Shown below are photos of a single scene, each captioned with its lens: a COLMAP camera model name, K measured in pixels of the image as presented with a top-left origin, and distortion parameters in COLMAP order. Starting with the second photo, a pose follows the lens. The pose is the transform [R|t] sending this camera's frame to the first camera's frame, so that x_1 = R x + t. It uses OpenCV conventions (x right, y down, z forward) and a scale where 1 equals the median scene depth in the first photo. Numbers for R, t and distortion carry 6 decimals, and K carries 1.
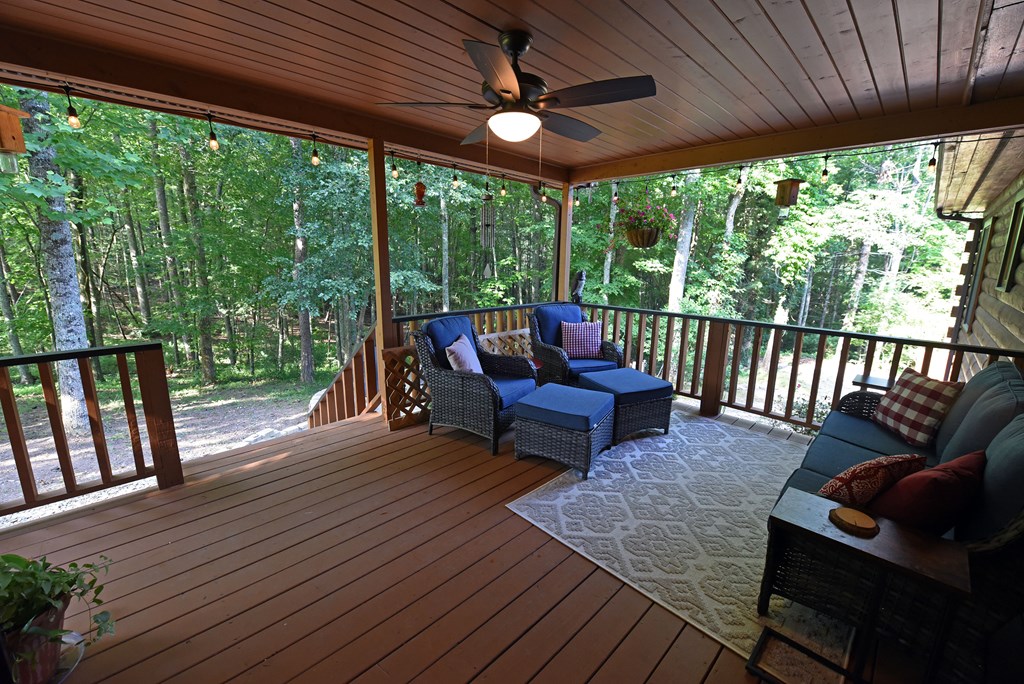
lens RADIAL K [[408.8, 0, 510.5], [0, 408.8, 340.1], [0, 0, 1]] dist [-0.014285, -0.002367]
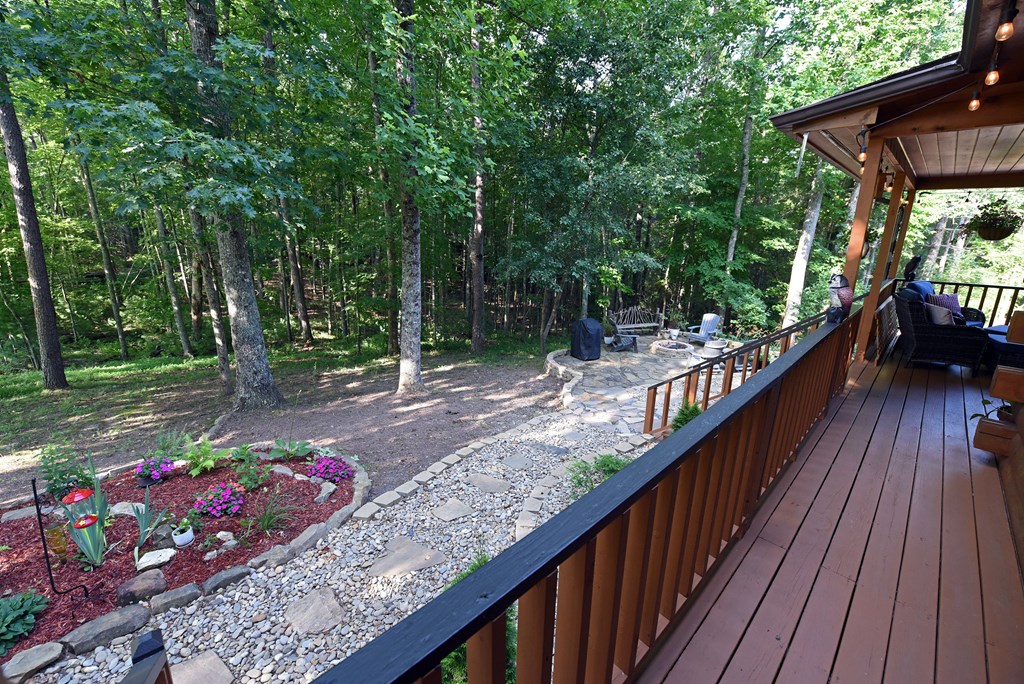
lens RADIAL K [[408.8, 0, 509.1], [0, 408.8, 341.7], [0, 0, 1]] dist [-0.014285, -0.002367]
pose [[0.999845, -0.005826, -0.016640, -0.674685], [0.006817, 0.998168, 0.060115, 0.014400], [0.016259, -0.060219, 0.998053, -0.207469]]
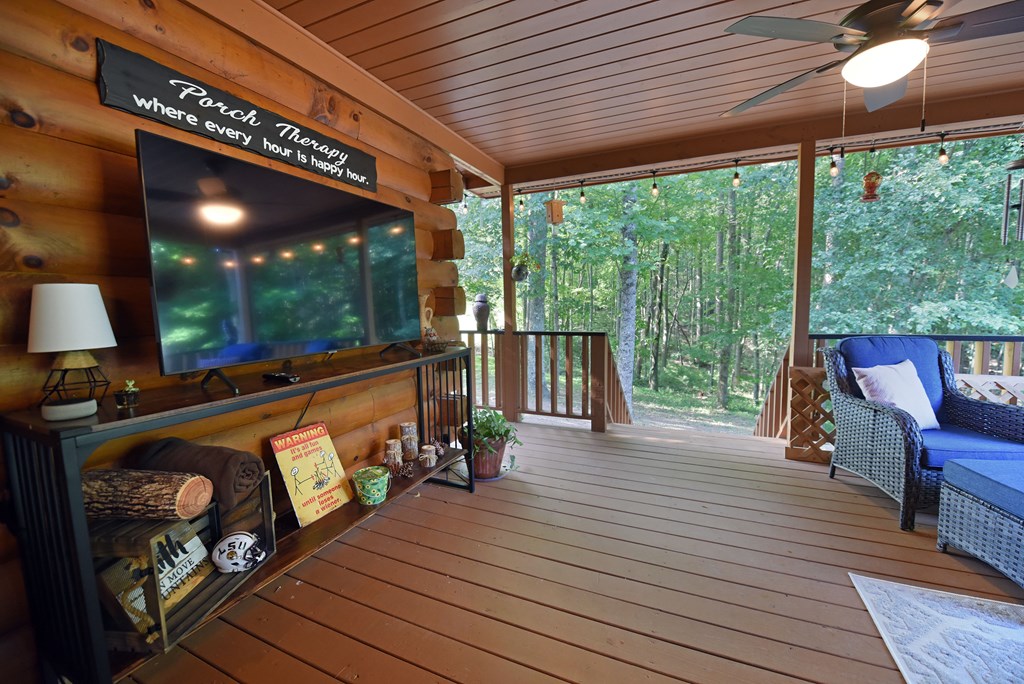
lens RADIAL K [[408.8, 0, 509.0], [0, 408.8, 341.7], [0, 0, 1]] dist [-0.014285, -0.002367]
pose [[0.369665, 0.064205, -0.926944, 0.118180], [-0.159617, 0.987168, 0.004721, 0.026246], [0.915353, 0.146211, 0.375169, 0.032745]]
